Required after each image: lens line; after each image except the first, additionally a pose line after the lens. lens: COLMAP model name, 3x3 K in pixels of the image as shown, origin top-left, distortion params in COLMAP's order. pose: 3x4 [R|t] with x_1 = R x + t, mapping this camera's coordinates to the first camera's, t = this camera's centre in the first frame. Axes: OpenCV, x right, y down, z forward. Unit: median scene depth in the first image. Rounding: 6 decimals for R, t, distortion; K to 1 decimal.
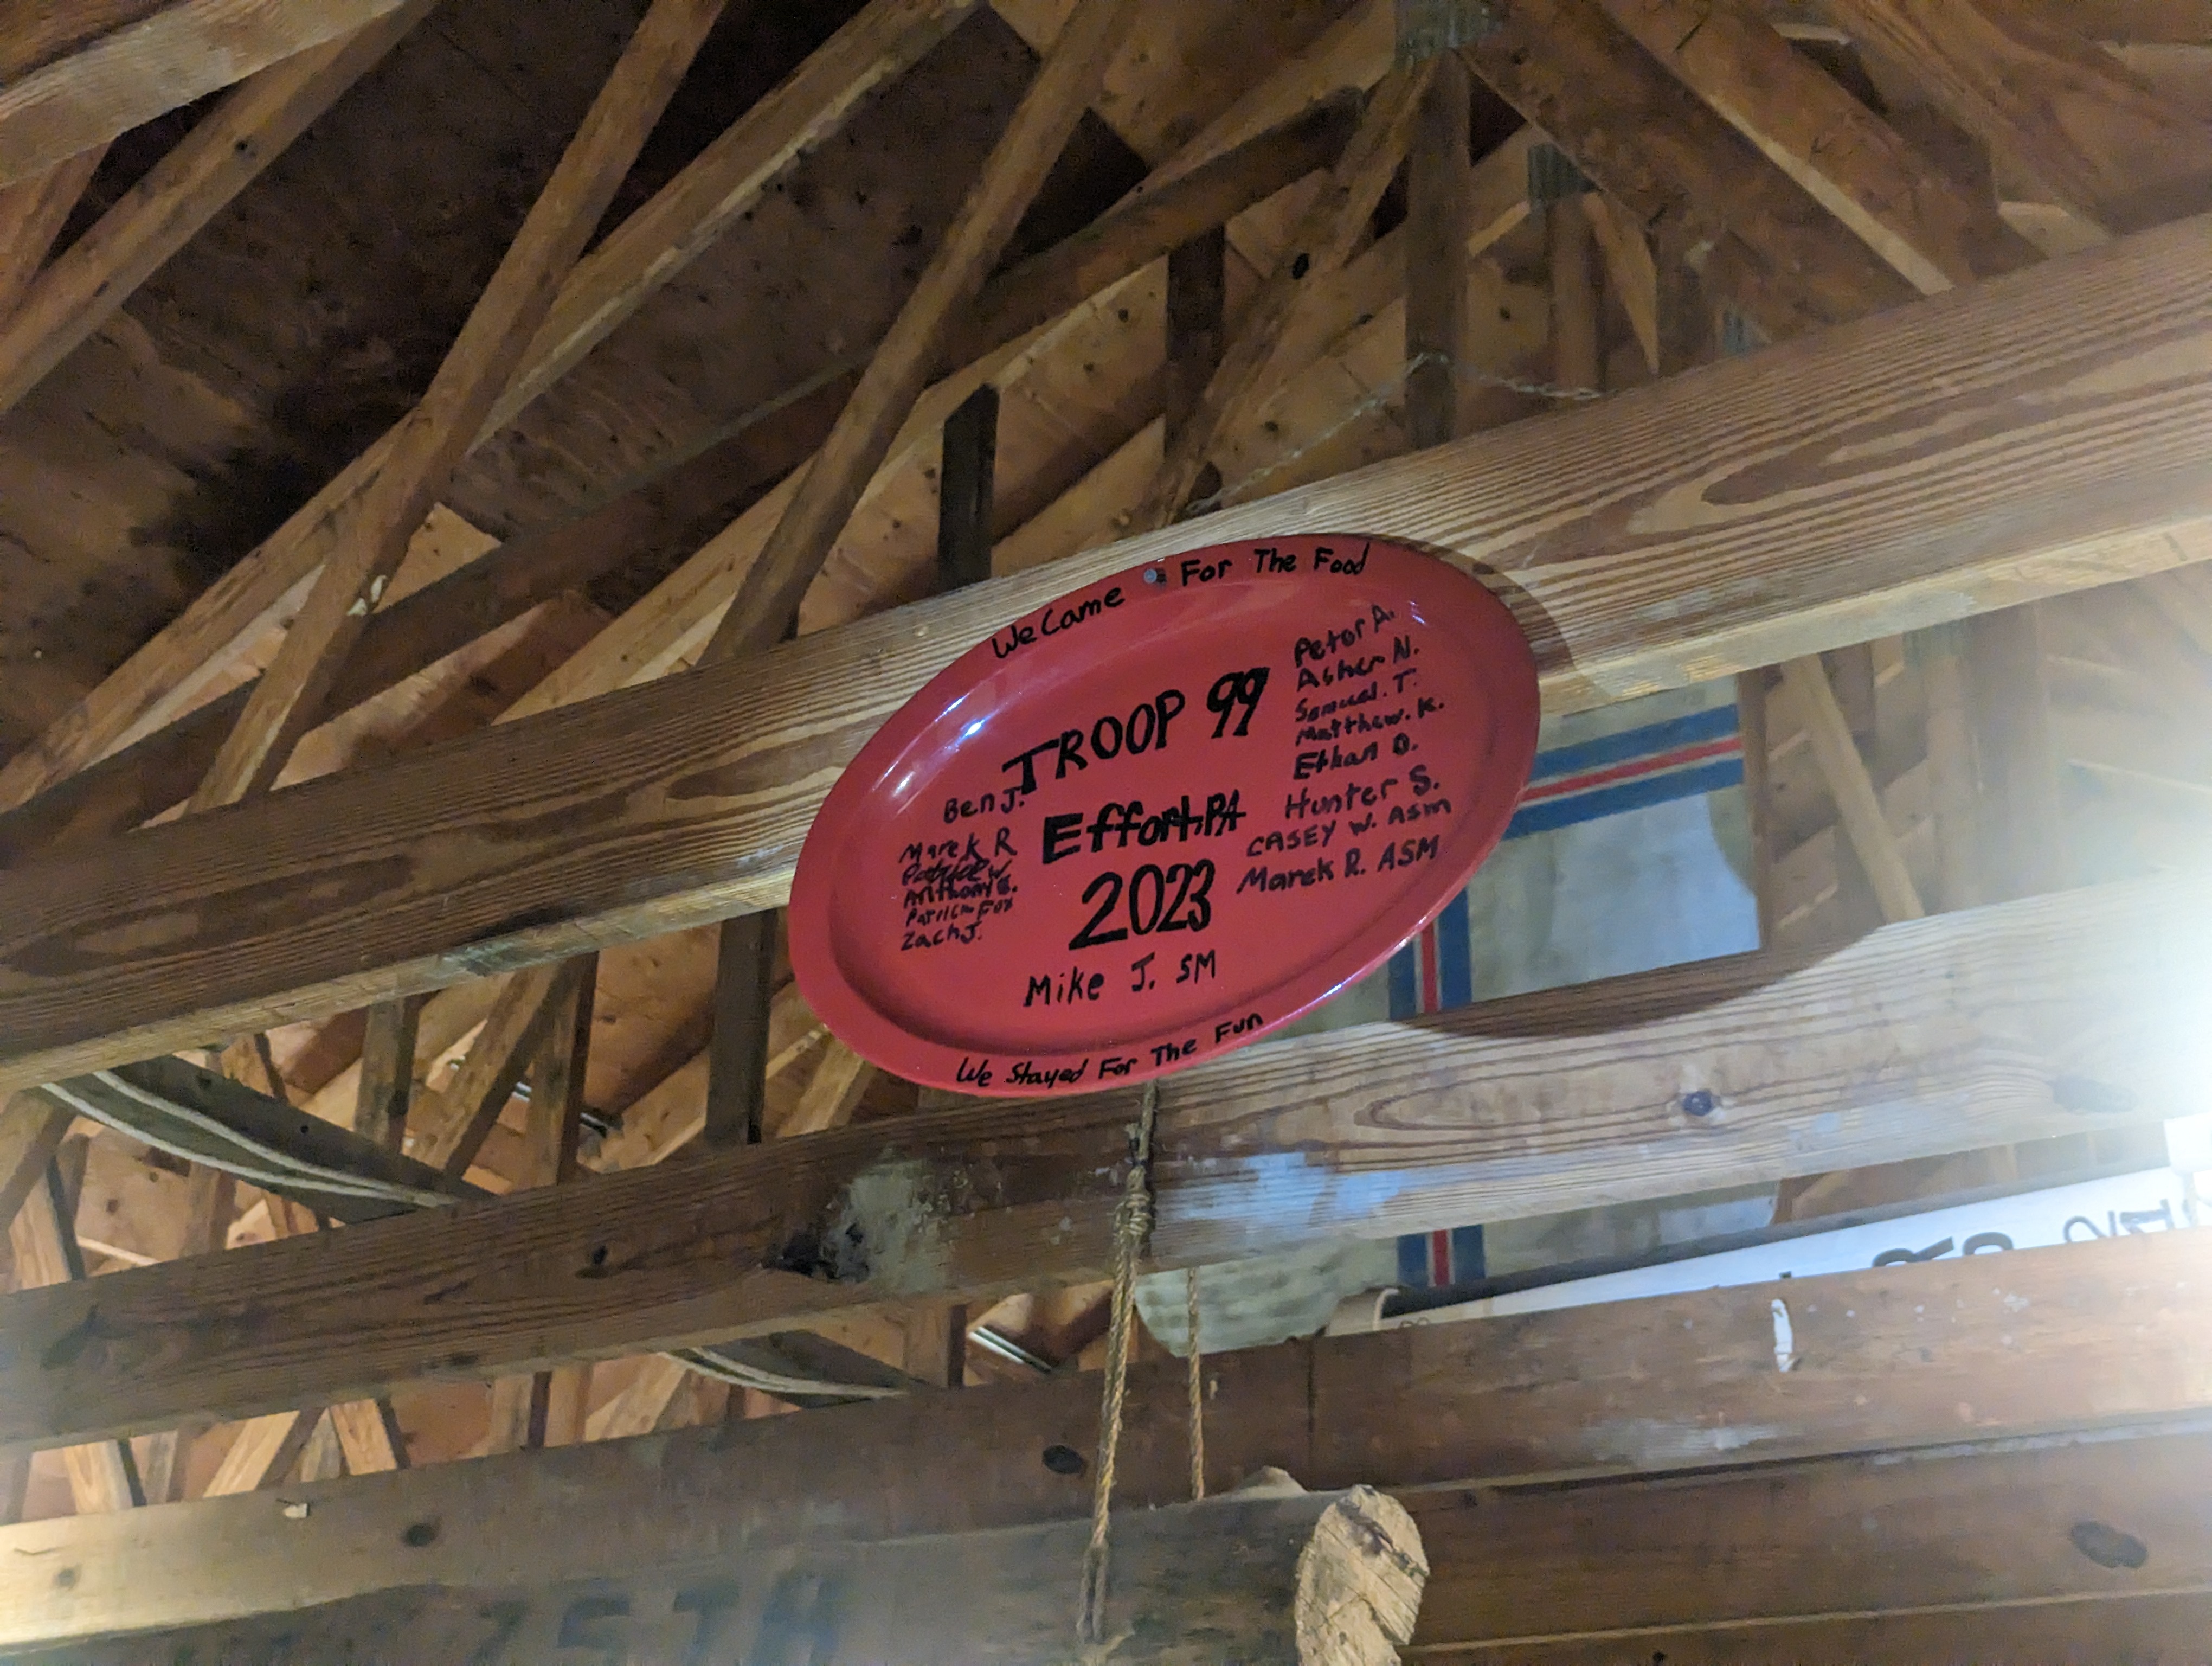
lens RADIAL K [[3258.5, 0, 1106.0], [0, 3258.5, 833.0], [0, 0, 1]] dist [0.040267, -0.065063]
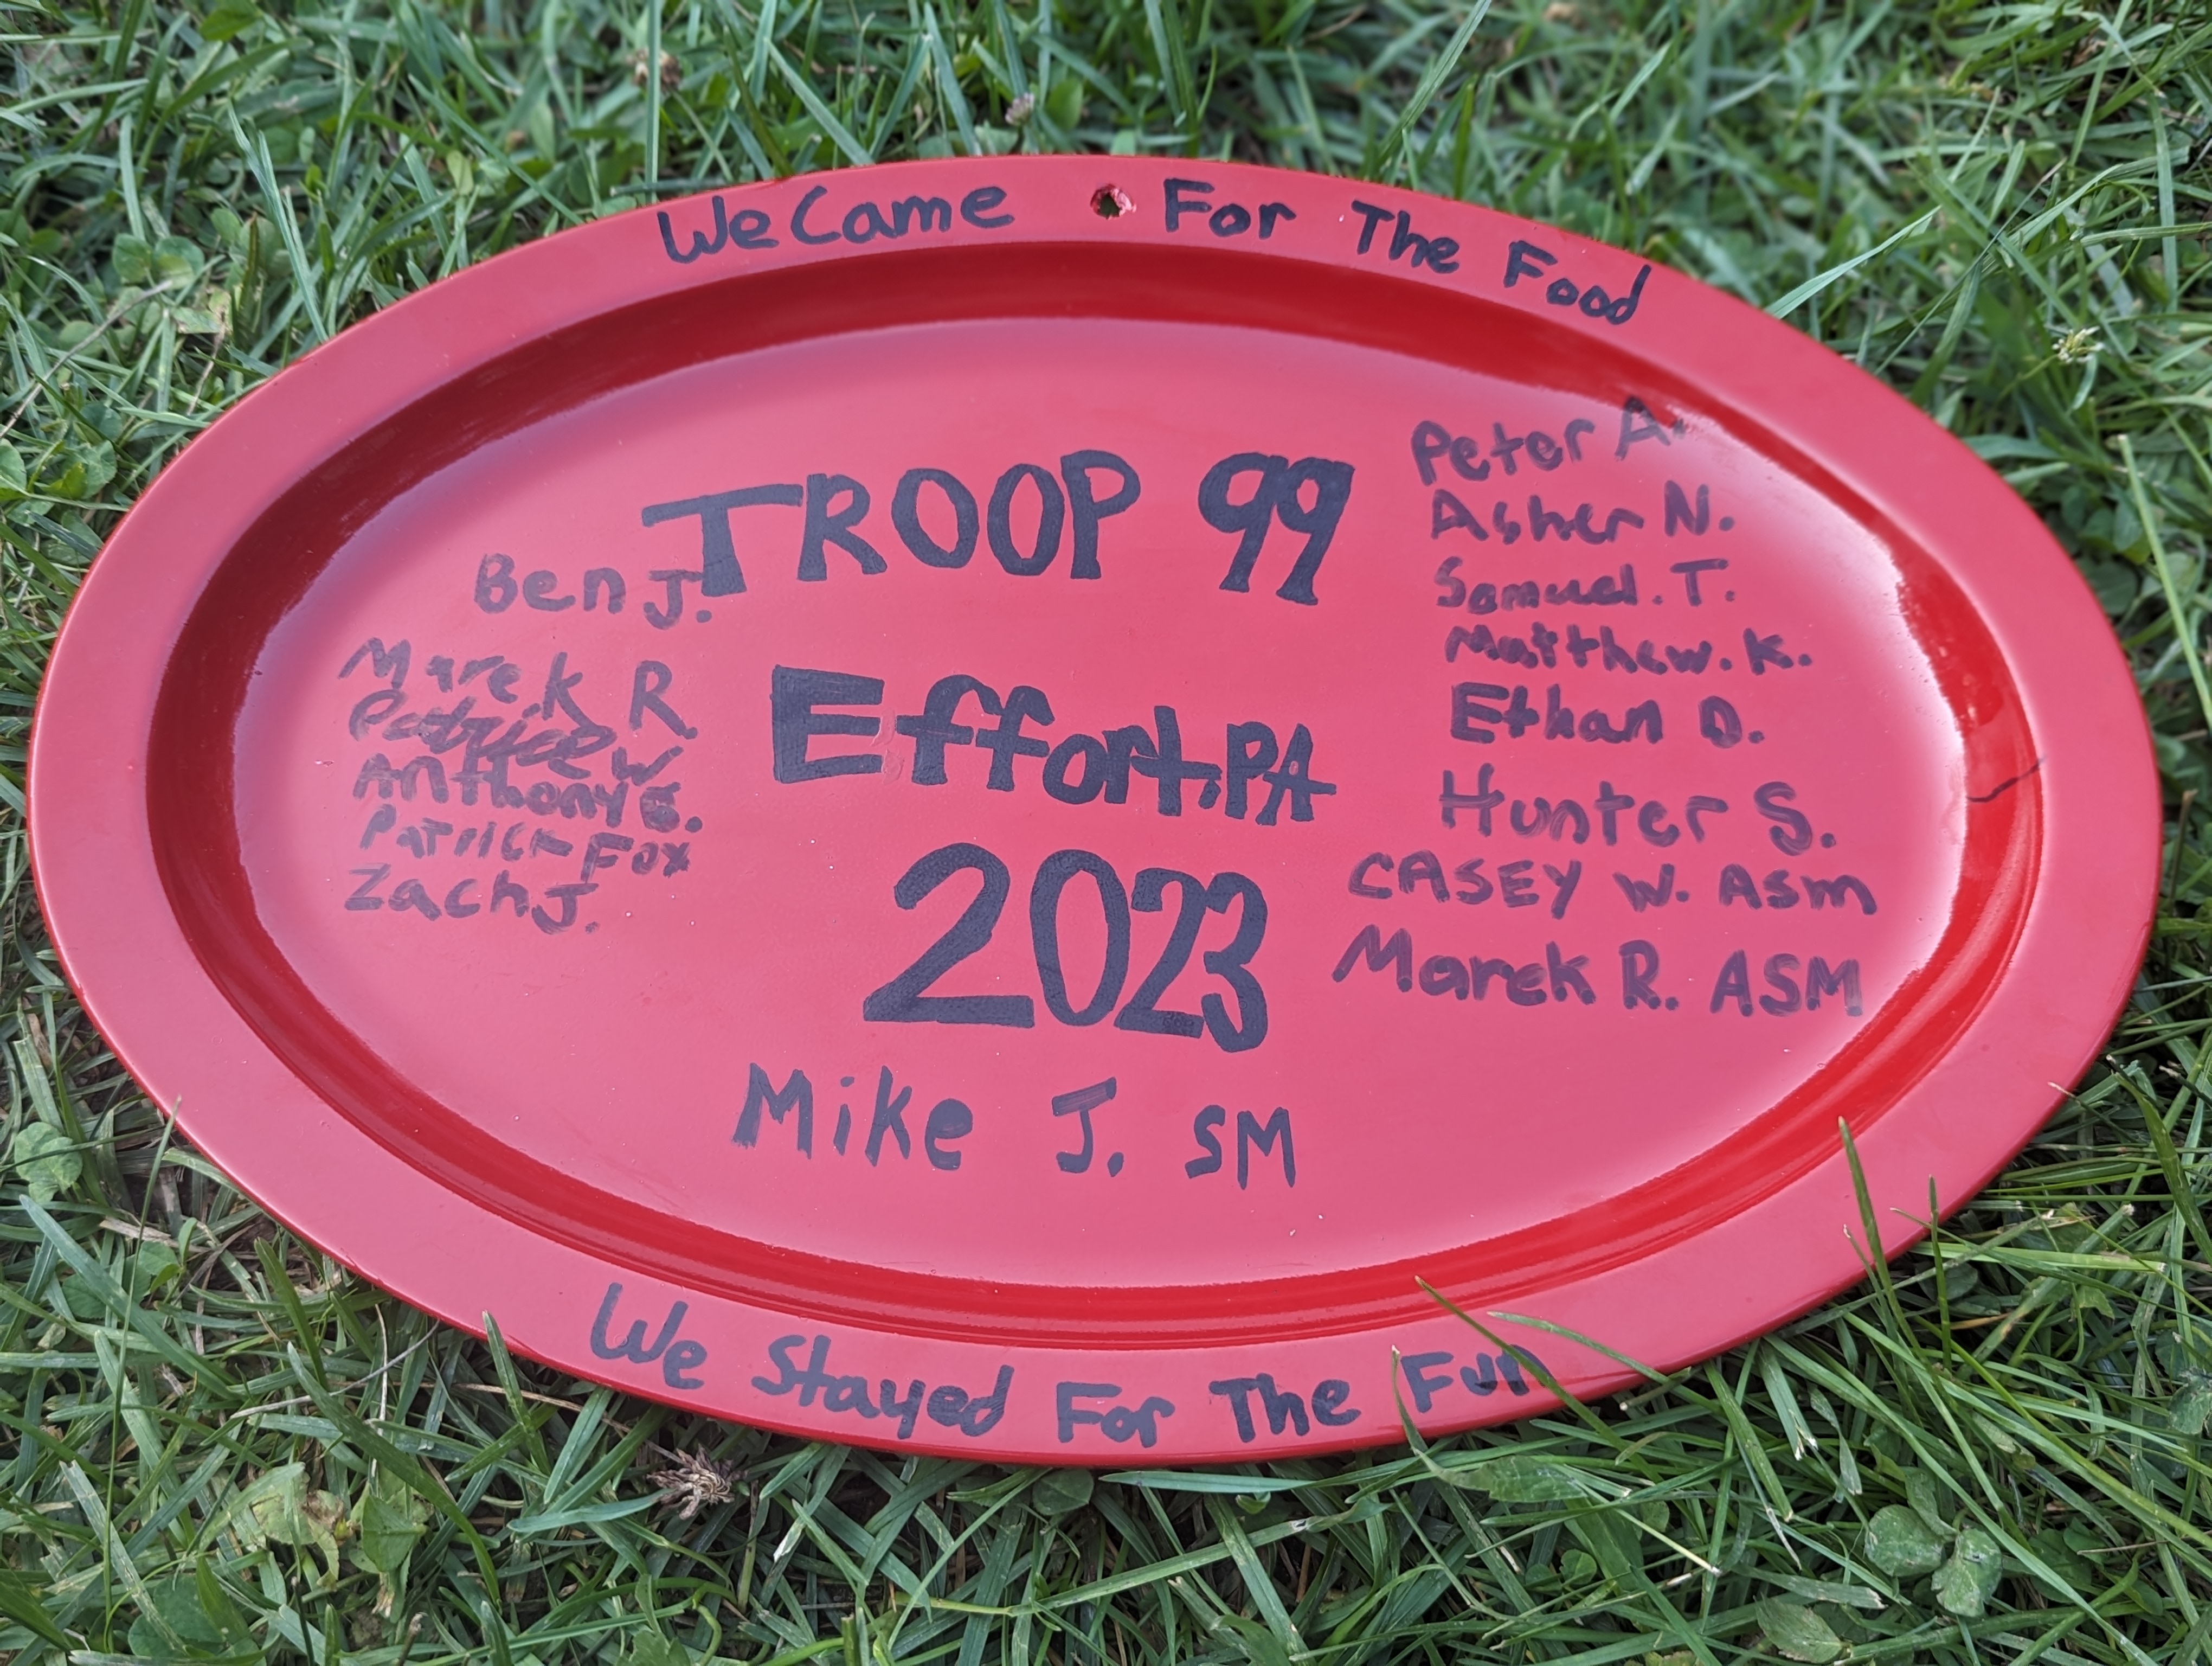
lens RADIAL K [[1587.5, 0, 1088.8], [0, 1587.5, 828.3], [0, 0, 1]] dist [0.052660, -0.050759]
pose [[0.802234, 0.103573, 0.587957, -0.113376], [-0.219627, 0.966974, 0.129328, -0.021499], [-0.555144, -0.232883, 0.798486, 0.833783]]
